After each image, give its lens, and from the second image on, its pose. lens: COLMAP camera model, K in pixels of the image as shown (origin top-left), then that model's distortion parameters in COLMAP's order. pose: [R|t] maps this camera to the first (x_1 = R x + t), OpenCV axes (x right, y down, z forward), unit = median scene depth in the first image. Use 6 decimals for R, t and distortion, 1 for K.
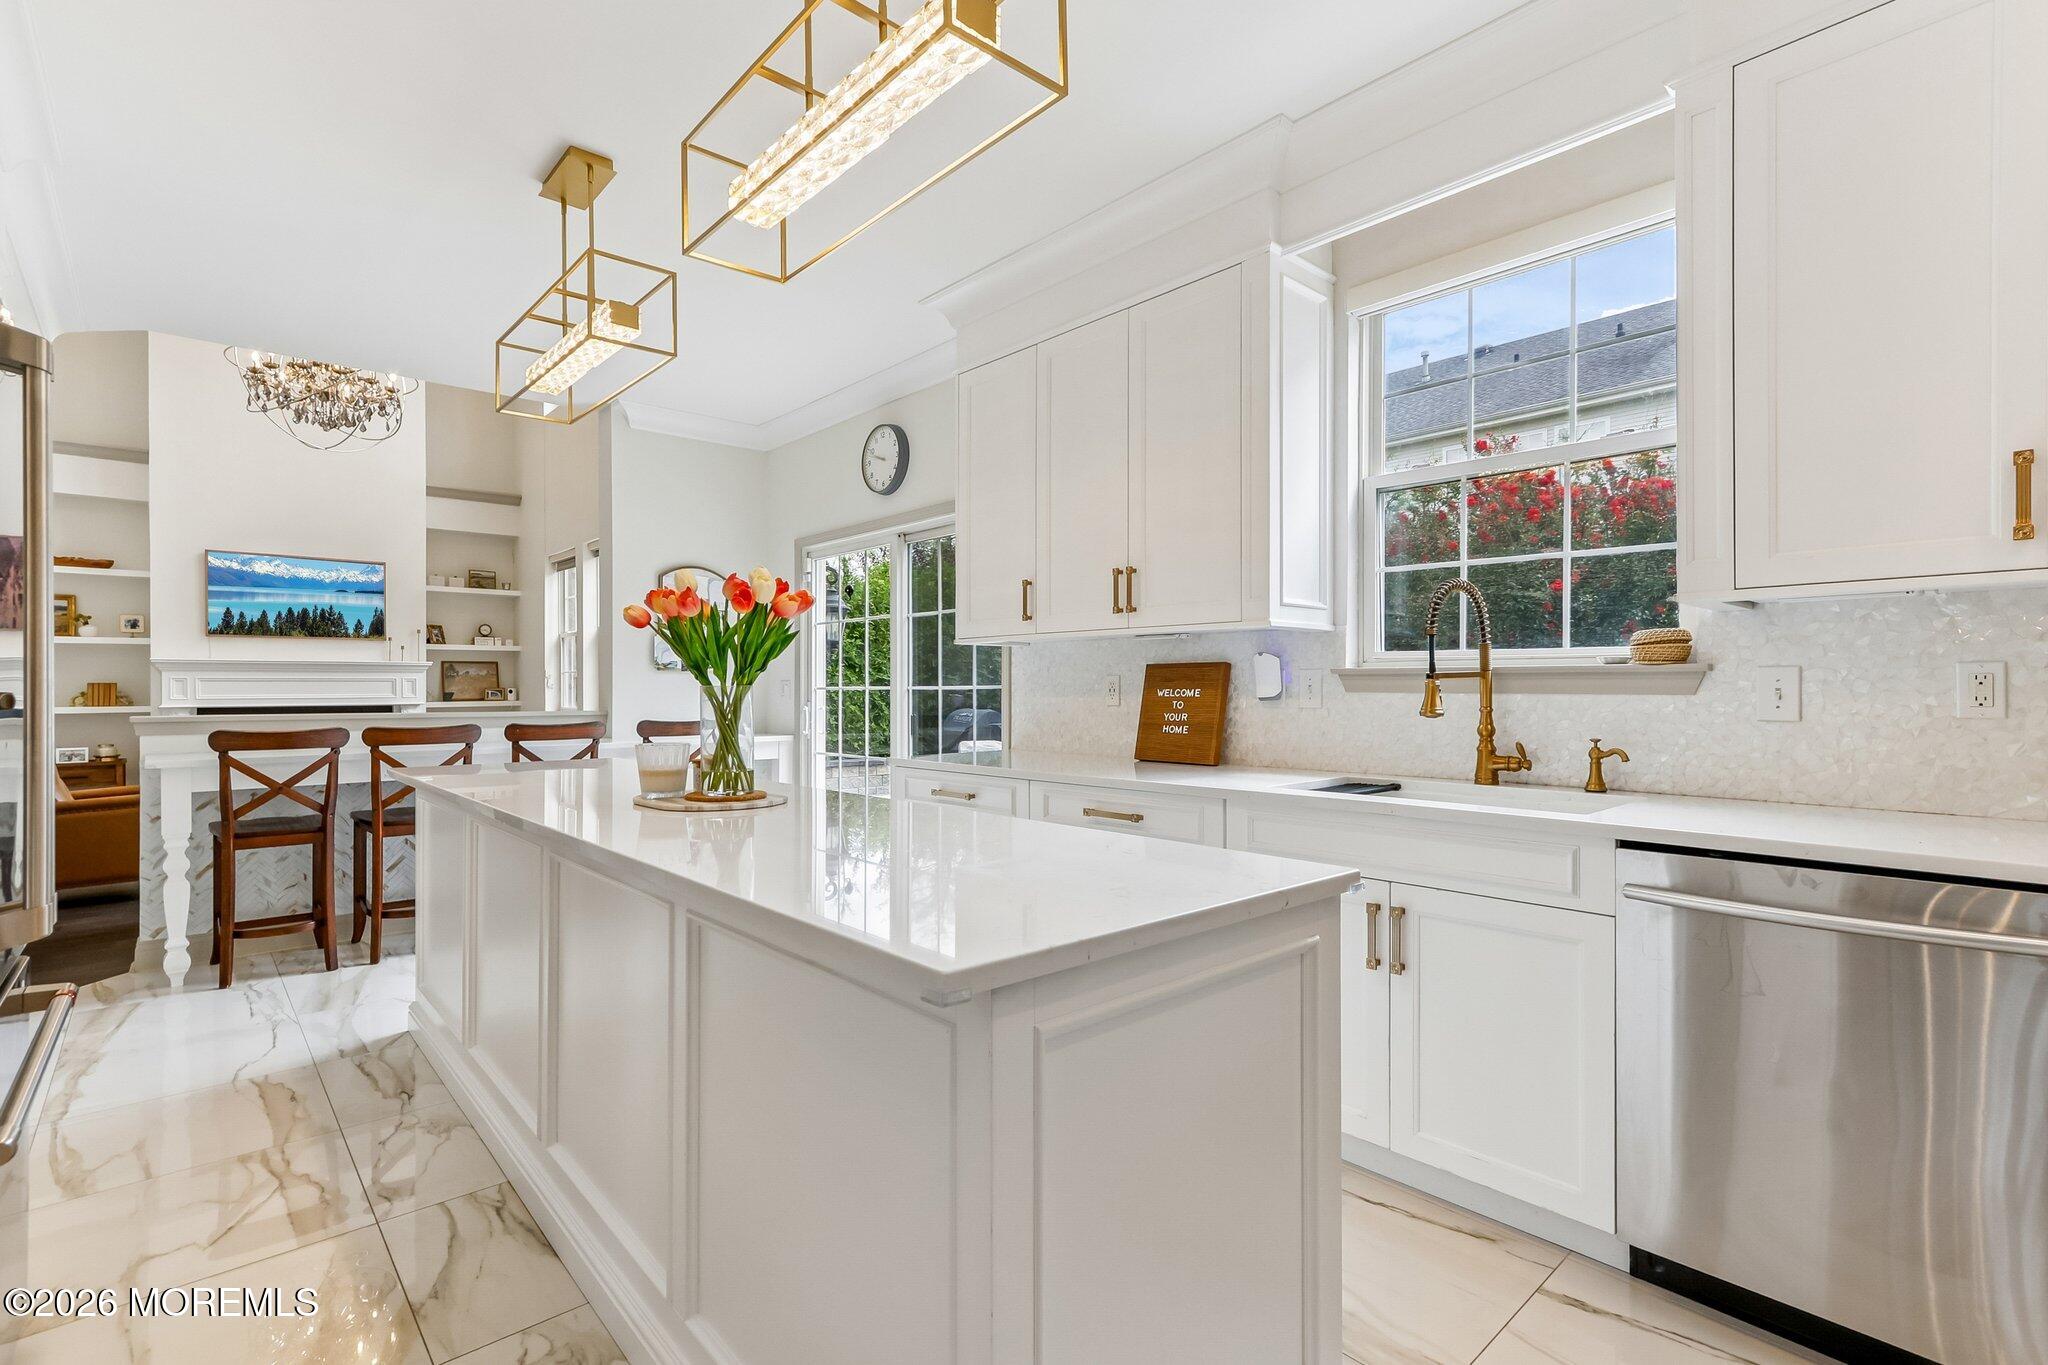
lens RADIAL K [[948.4, 0, 1018.1], [0, 948.4, 685.8], [0, 0, 1]] dist [-0.002640, 0.003734]
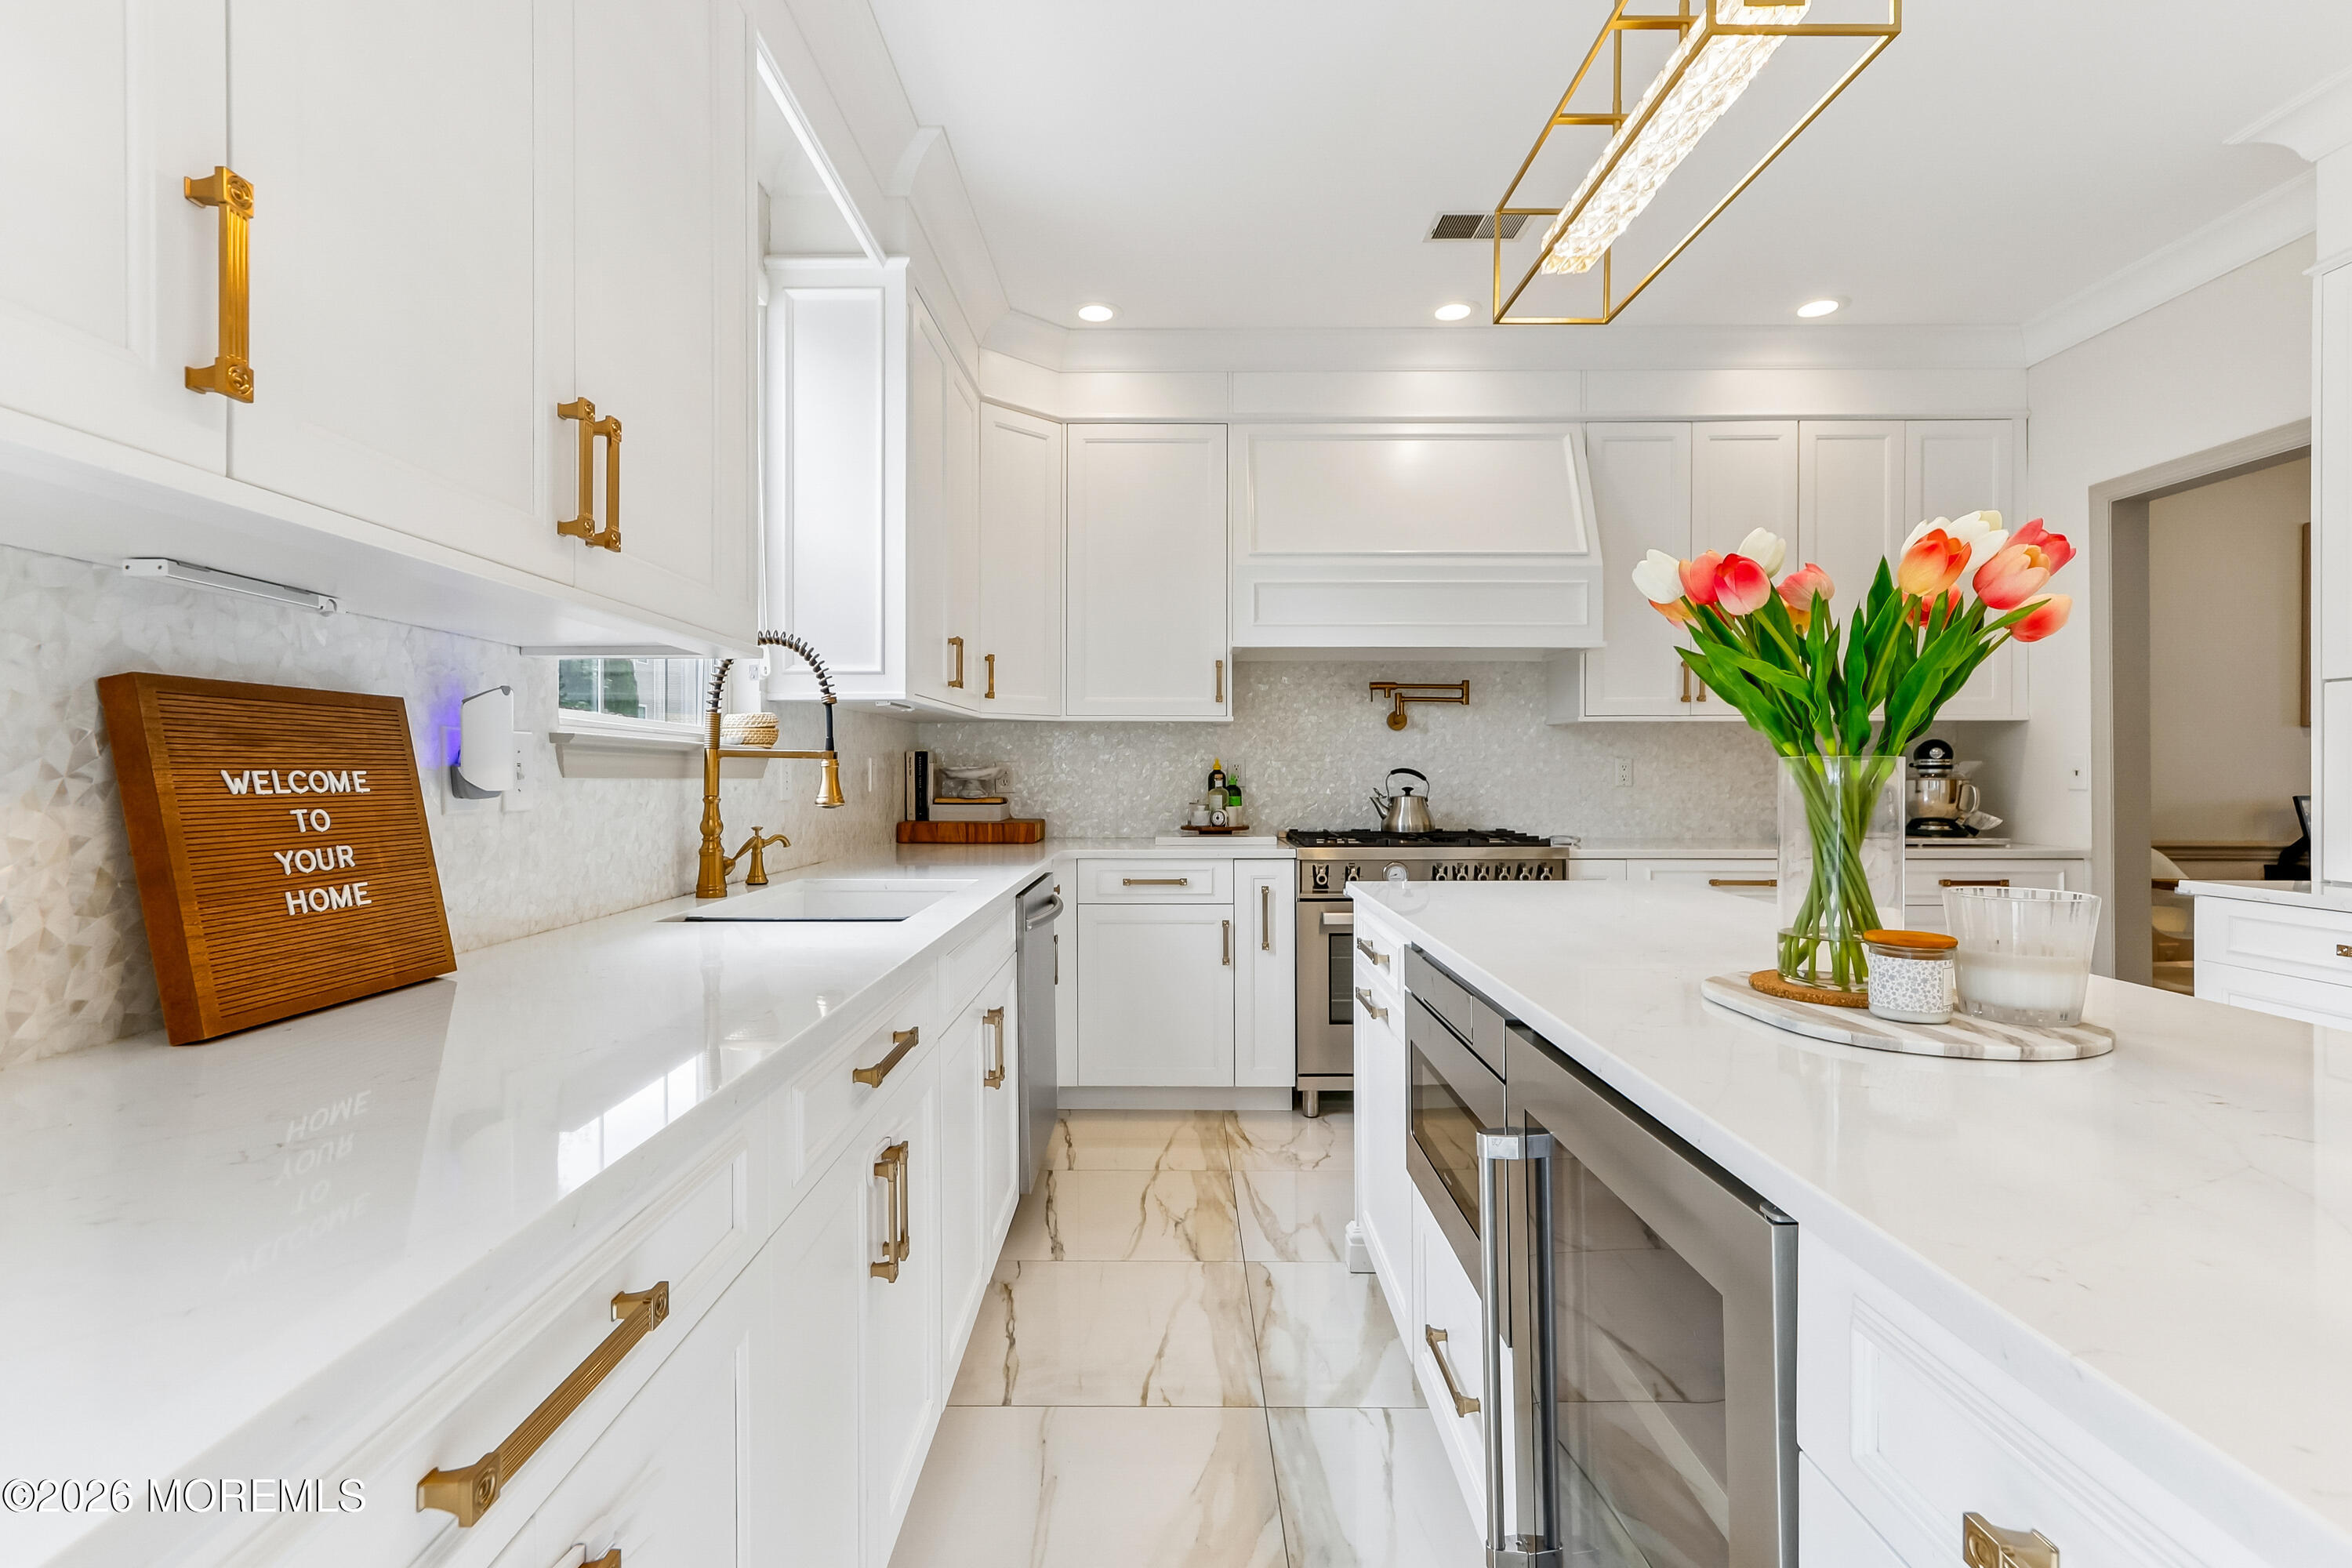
lens RADIAL K [[1089.1, 0, 1157.1], [0, 1089.1, 772.2], [0, 0, 1]] dist [-0.002640, 0.003734]
pose [[-0.734821, 0.005039, 0.678242, -0.346628], [0.002166, 0.999985, -0.005083, 0.008228], [-0.678257, -0.002266, -0.734821, 1.333533]]
